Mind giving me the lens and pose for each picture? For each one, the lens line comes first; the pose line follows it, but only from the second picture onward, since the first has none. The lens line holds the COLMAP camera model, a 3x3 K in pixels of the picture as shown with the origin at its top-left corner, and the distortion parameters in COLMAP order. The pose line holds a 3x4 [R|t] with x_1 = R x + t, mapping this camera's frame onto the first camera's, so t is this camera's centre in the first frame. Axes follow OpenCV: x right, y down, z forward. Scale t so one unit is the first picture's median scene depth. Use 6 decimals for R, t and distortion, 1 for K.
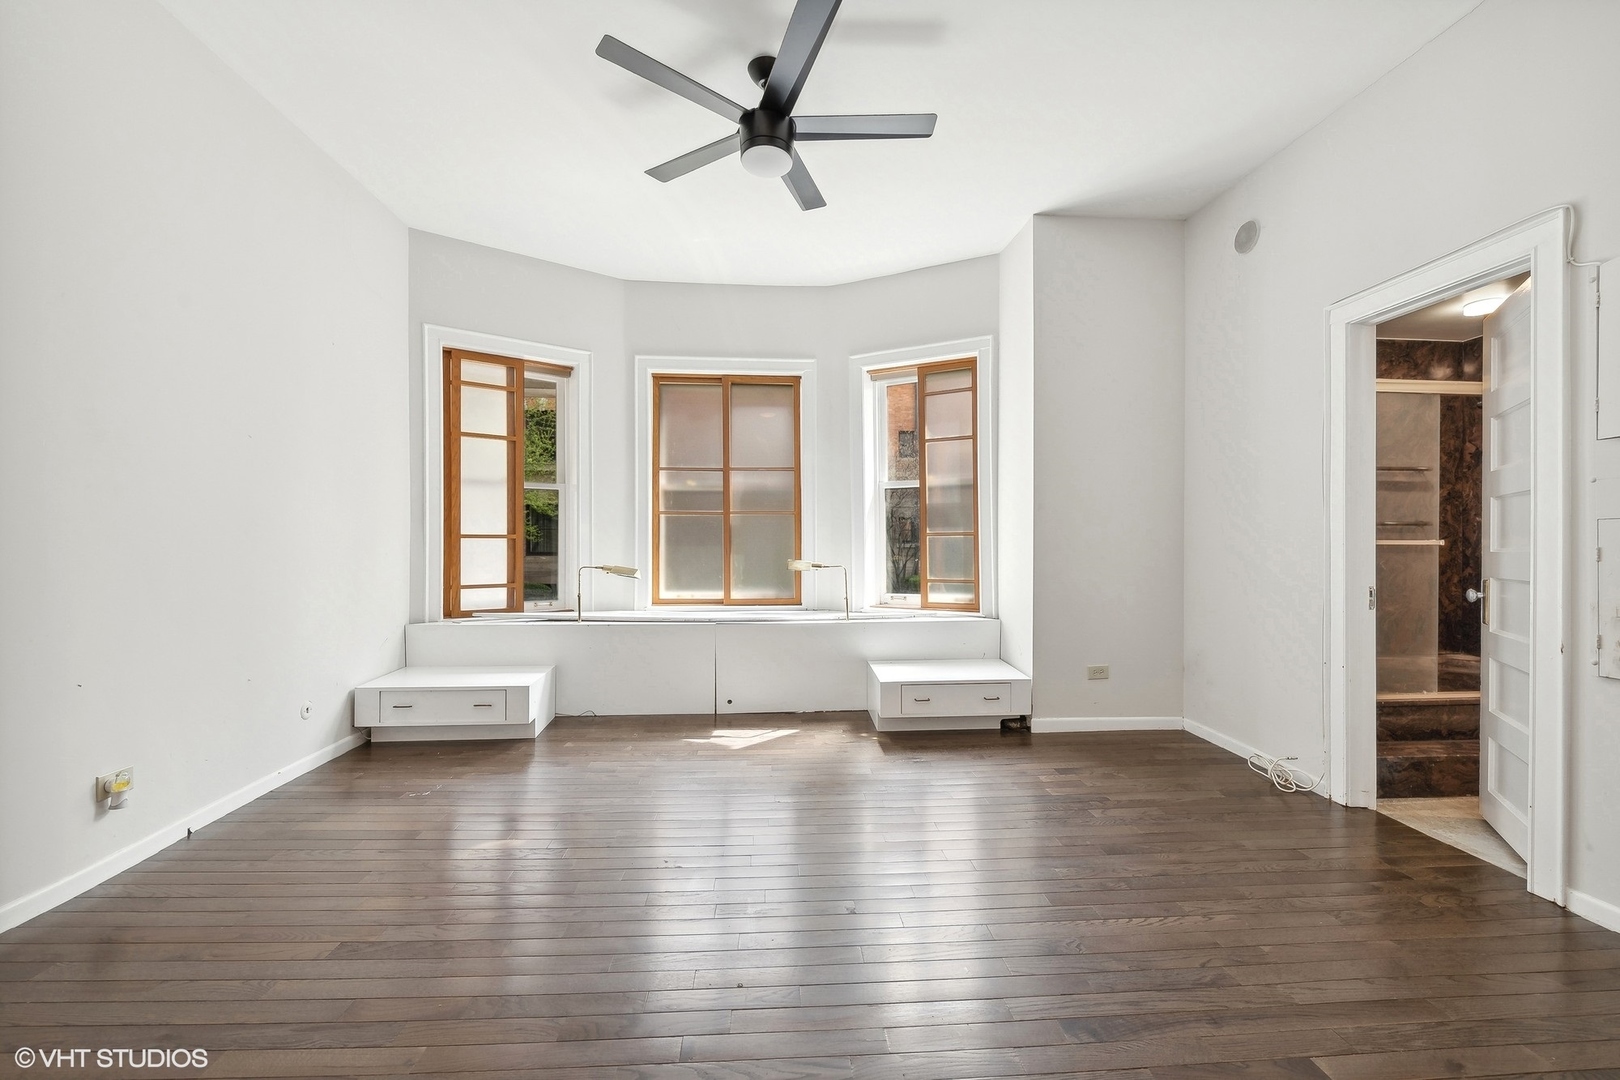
lens RADIAL K [[644.3, 0, 811.6], [0, 644.3, 545.3], [0, 0, 1]] dist [0.000610, -0.001718]
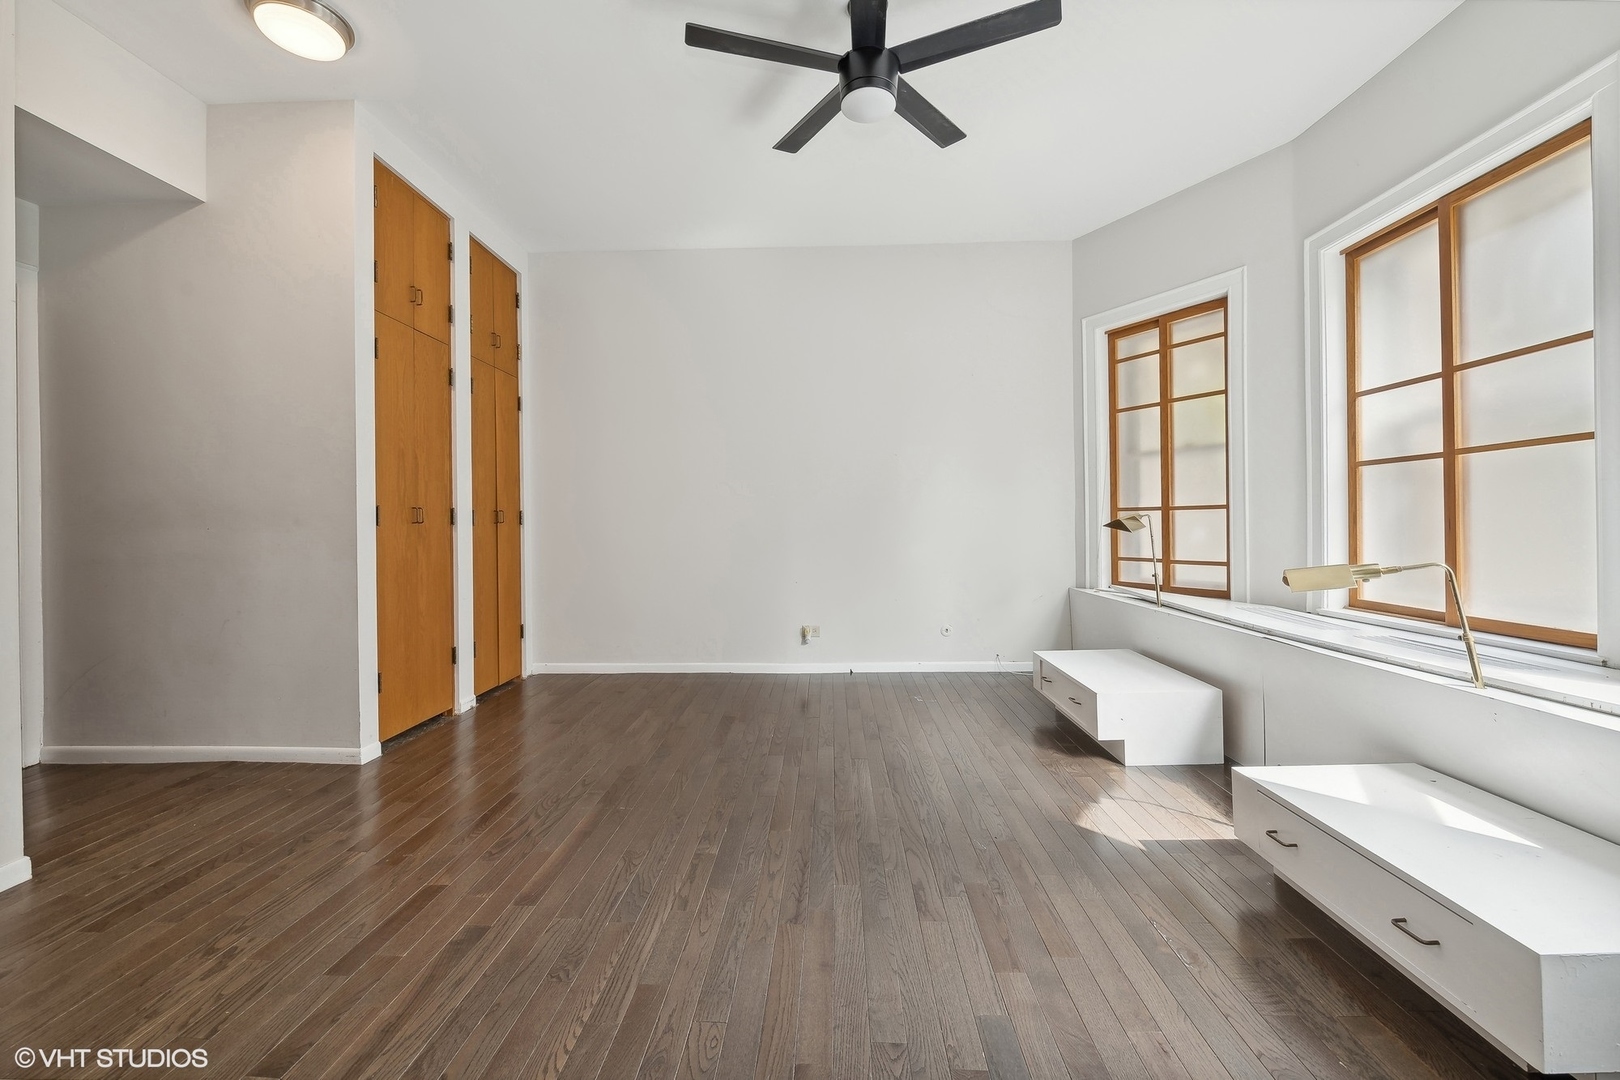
lens RADIAL K [[644.3, 0, 807.5], [0, 644.3, 525.9], [0, 0, 1]] dist [0.000610, -0.001718]
pose [[-0.098931, 0.000594, -0.995094, 0.594617], [0.008705, 0.999962, -0.000269, 0.010451], [0.995056, -0.008689, -0.098932, 0.680358]]
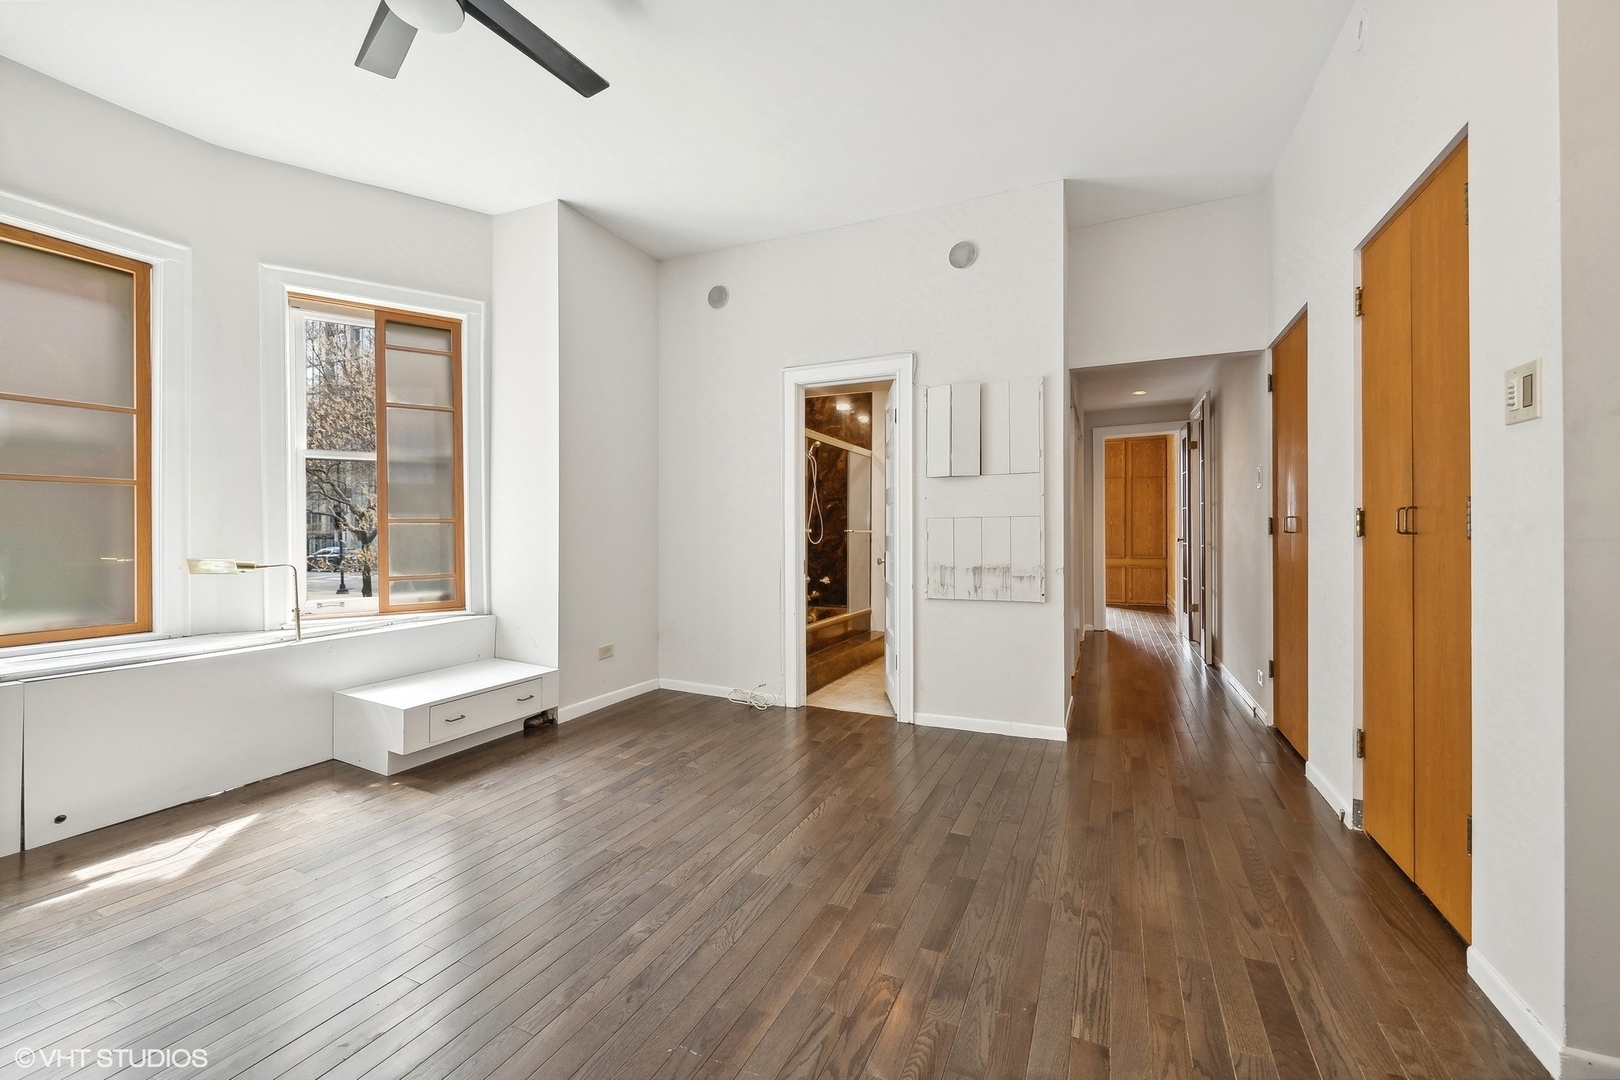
lens RADIAL K [[644.3, 0, 811.0], [0, 644.3, 532.2], [0, 0, 1]] dist [0.000610, -0.001718]
pose [[0.479278, -0.002064, 0.877661, -0.333026], [0.005396, 0.999985, -0.000595, 0.000378], [-0.877647, 0.005021, 0.479282, 0.186062]]
